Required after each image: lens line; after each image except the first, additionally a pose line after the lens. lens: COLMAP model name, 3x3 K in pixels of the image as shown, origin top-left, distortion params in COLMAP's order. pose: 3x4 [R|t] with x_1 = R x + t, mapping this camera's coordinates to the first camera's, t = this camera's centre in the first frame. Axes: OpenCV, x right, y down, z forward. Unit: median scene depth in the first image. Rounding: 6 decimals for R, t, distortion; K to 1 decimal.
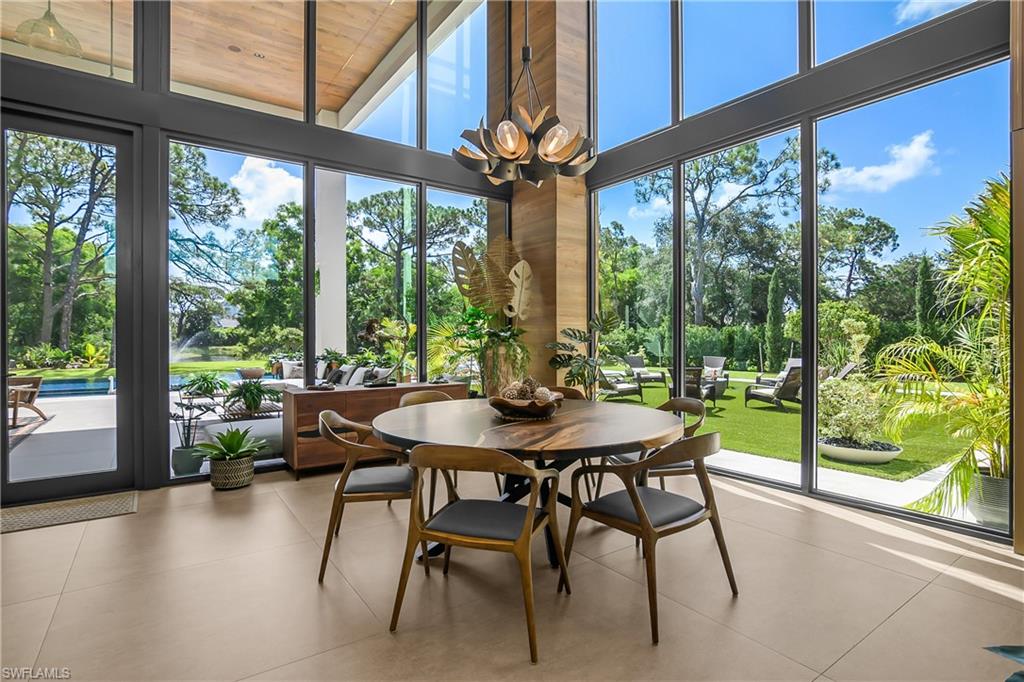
lens RADIAL K [[507.1, 0, 508.4], [0, 507.1, 346.5], [0, 0, 1]] dist [-0.021514, 0.004757]
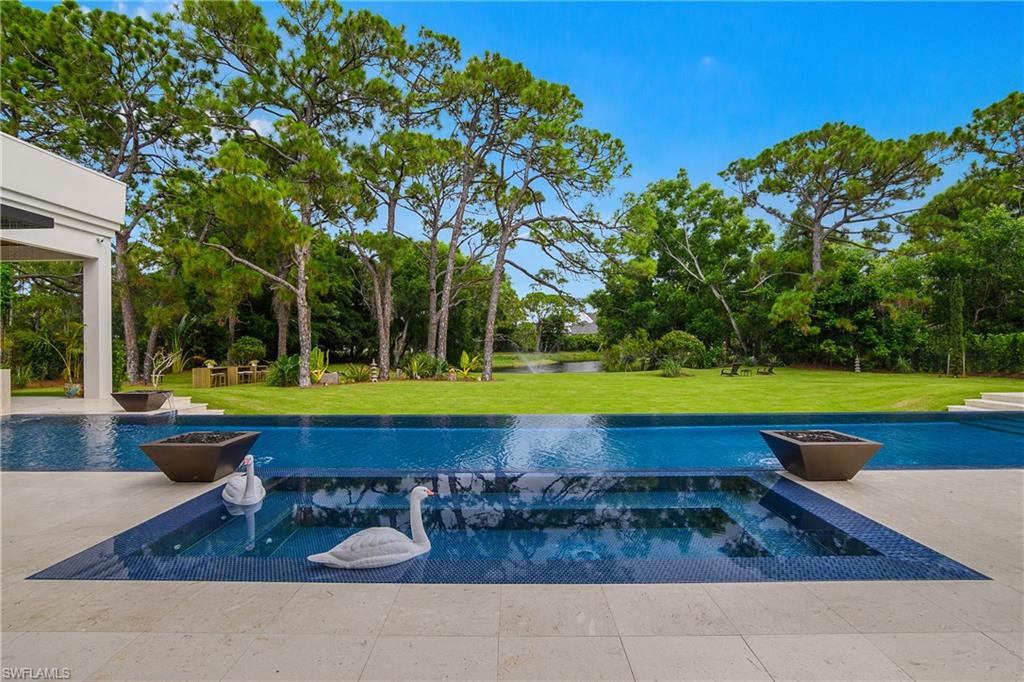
lens RADIAL K [[507.1, 0, 513.6], [0, 507.1, 347.5], [0, 0, 1]] dist [-0.021514, 0.004757]
pose [[0.817795, -0.001587, -0.575508, -0.221397], [-0.007126, 0.999892, -0.012883, -0.001124], [0.575466, 0.014637, 0.817695, 0.283539]]
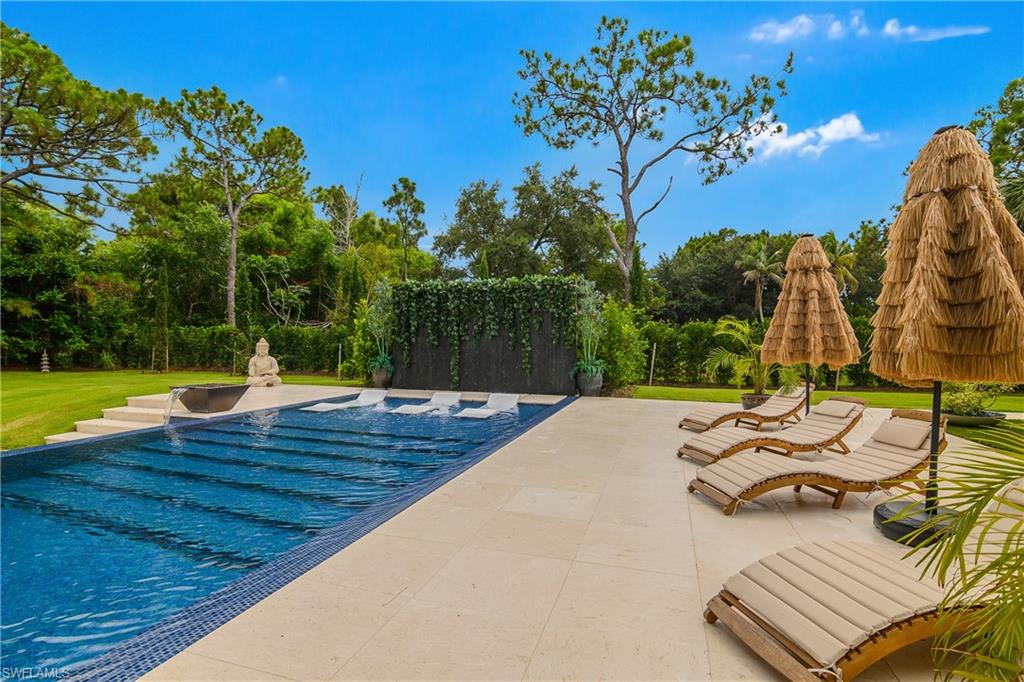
lens RADIAL K [[507.1, 0, 503.9], [0, 507.1, 343.2], [0, 0, 1]] dist [-0.021514, 0.004757]
pose [[0.797257, 0.005210, 0.603618, -0.149629], [0.004856, 0.999875, -0.015044, 0.000963], [-0.603621, 0.014925, 0.797132, 0.451685]]
